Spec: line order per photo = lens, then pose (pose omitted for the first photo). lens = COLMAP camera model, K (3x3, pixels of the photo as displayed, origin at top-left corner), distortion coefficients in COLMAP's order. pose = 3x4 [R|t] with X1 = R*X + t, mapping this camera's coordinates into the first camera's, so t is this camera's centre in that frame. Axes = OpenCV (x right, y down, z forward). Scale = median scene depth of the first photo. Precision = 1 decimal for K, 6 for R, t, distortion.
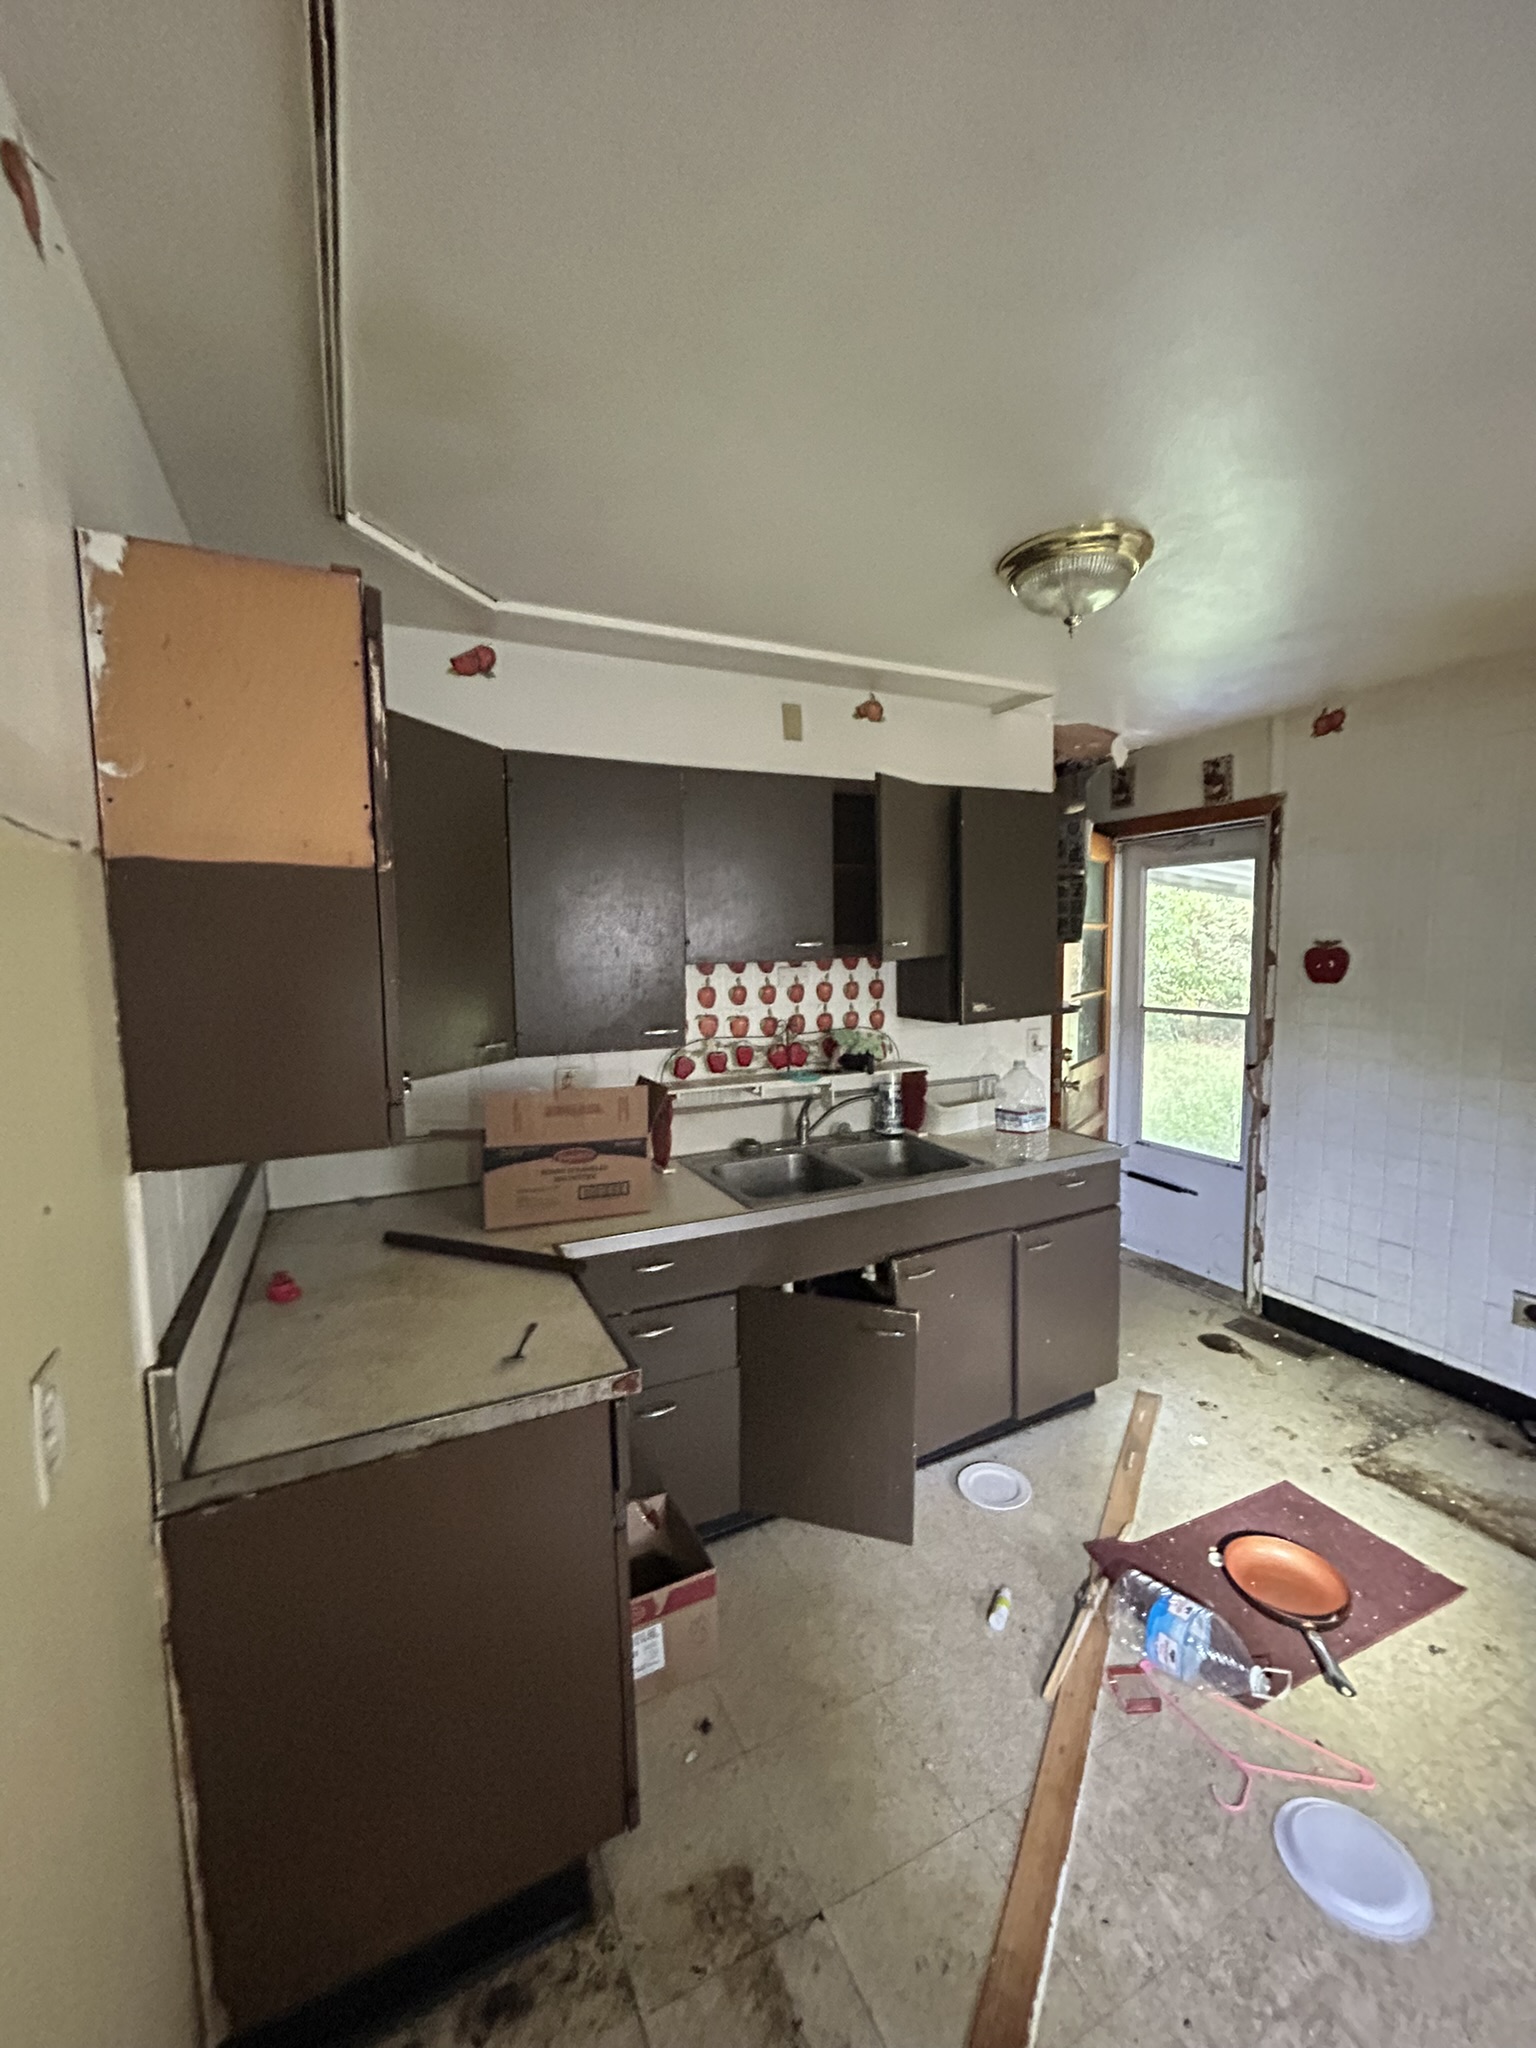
lens RADIAL K [[829.5, 0, 761.9], [0, 829.5, 1025.2], [0, 0, 1]] dist [-0.002581, -0.000602]
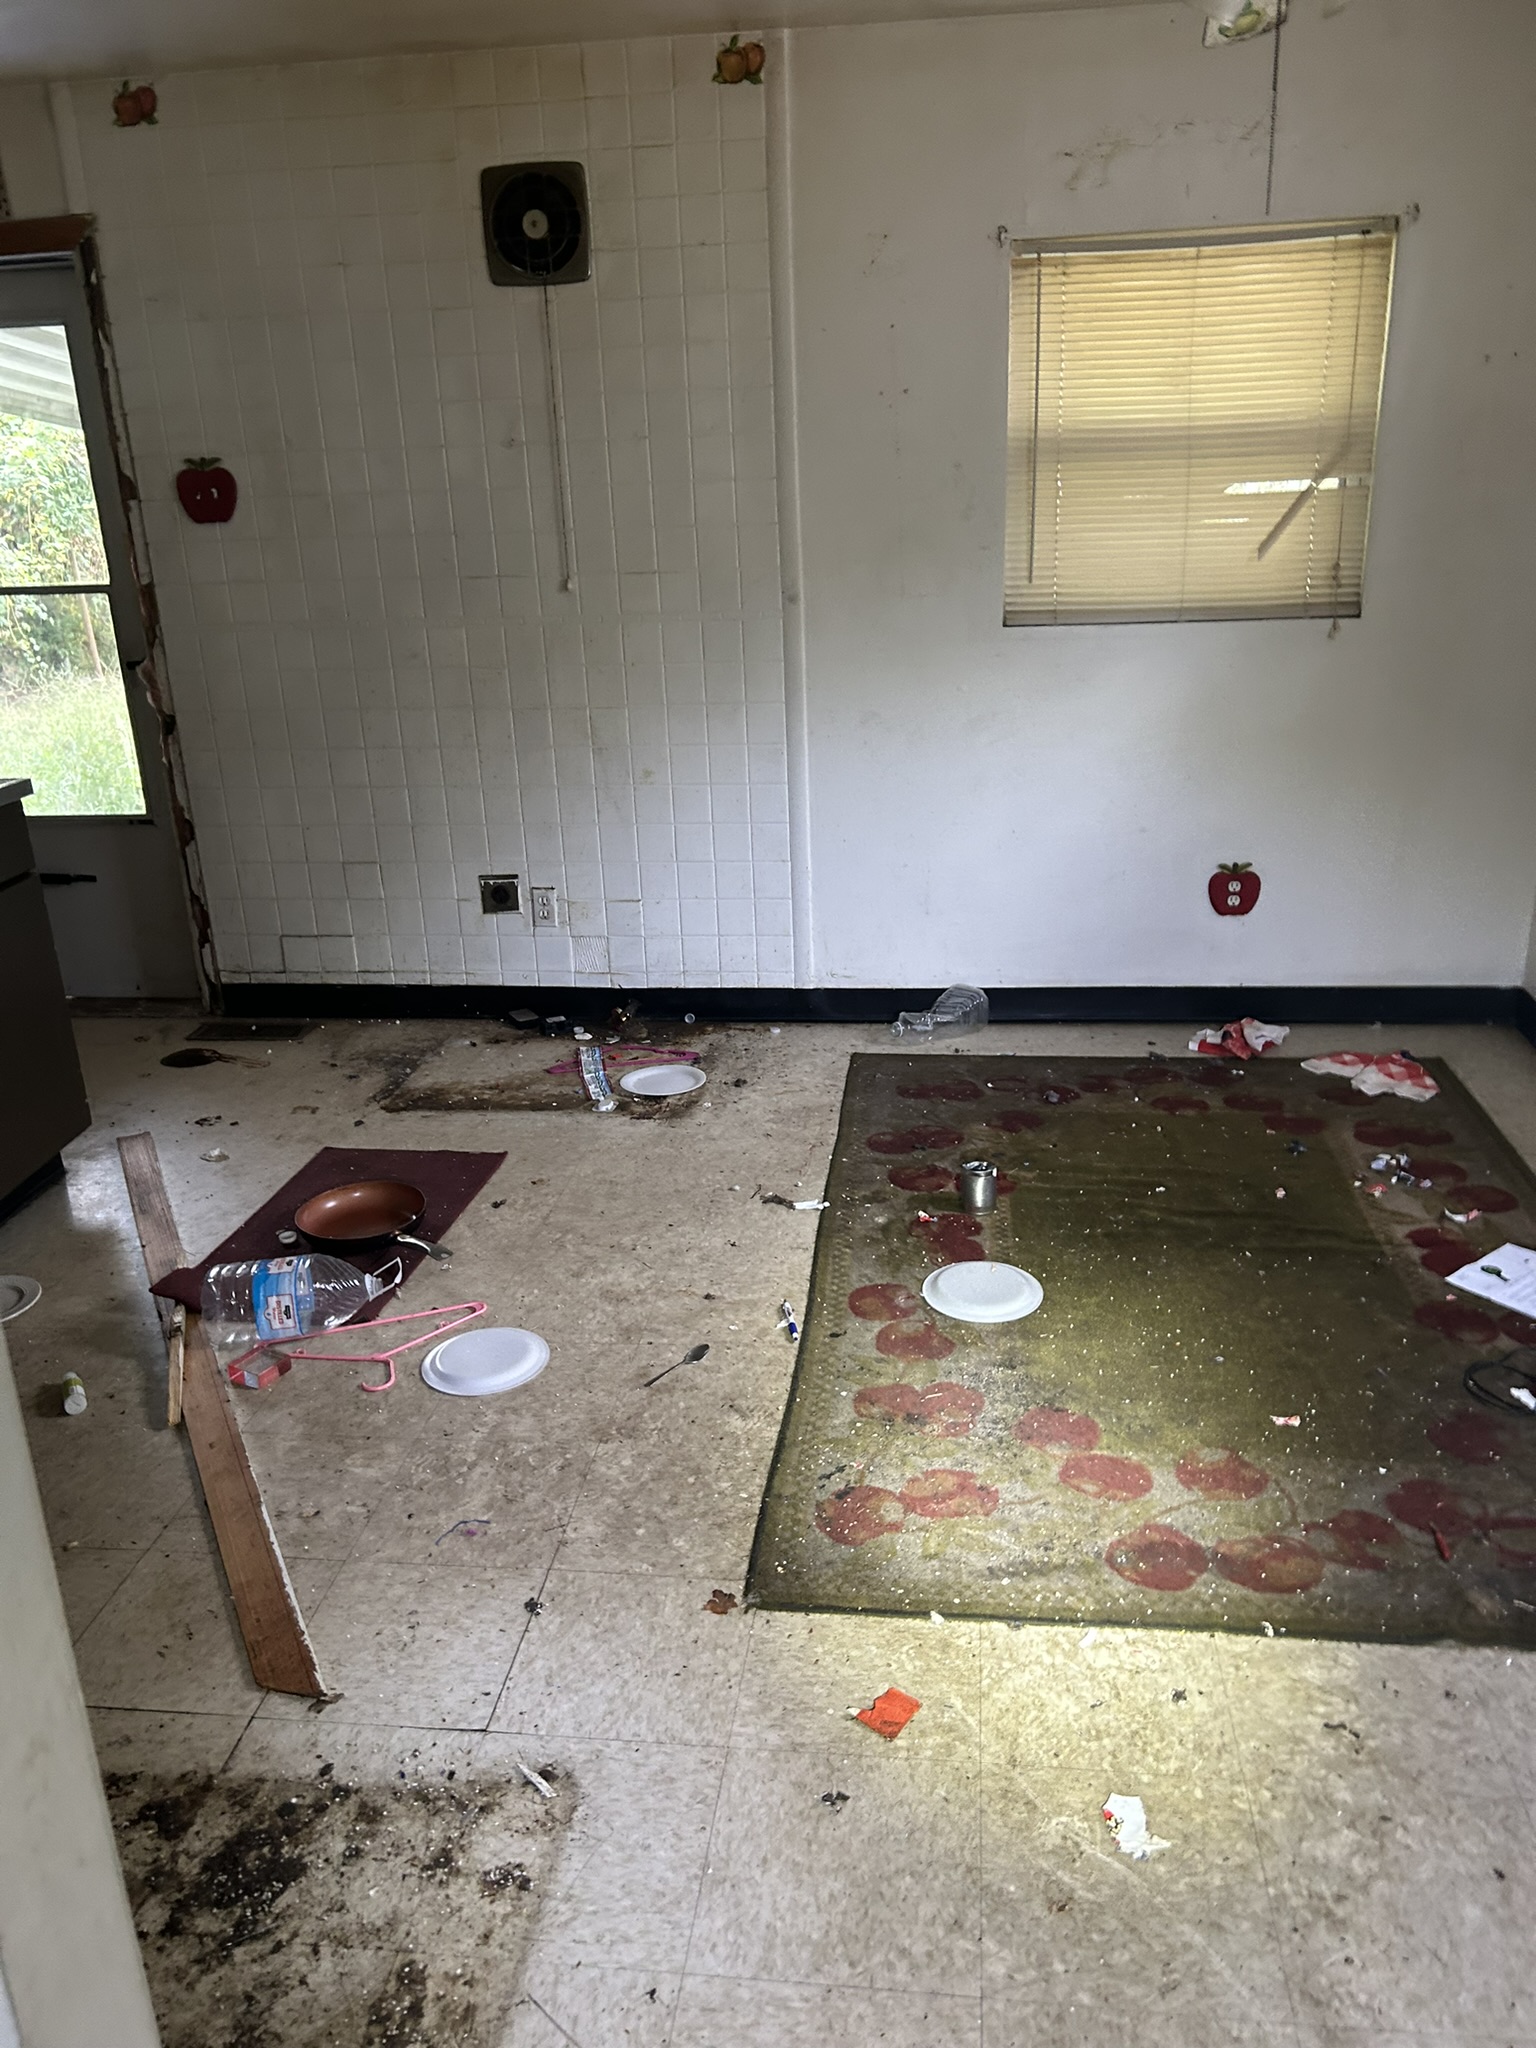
lens RADIAL K [[1544.8, 0, 768.0], [0, 1544.8, 1024.0], [0, 0, 1]] dist [0.045853, -0.050551]
pose [[0.551058, -0.279556, 0.786246, -0.219140], [0.105418, 0.957987, 0.266736, 0.055146], [-0.827782, -0.064102, 0.557377, -0.152787]]
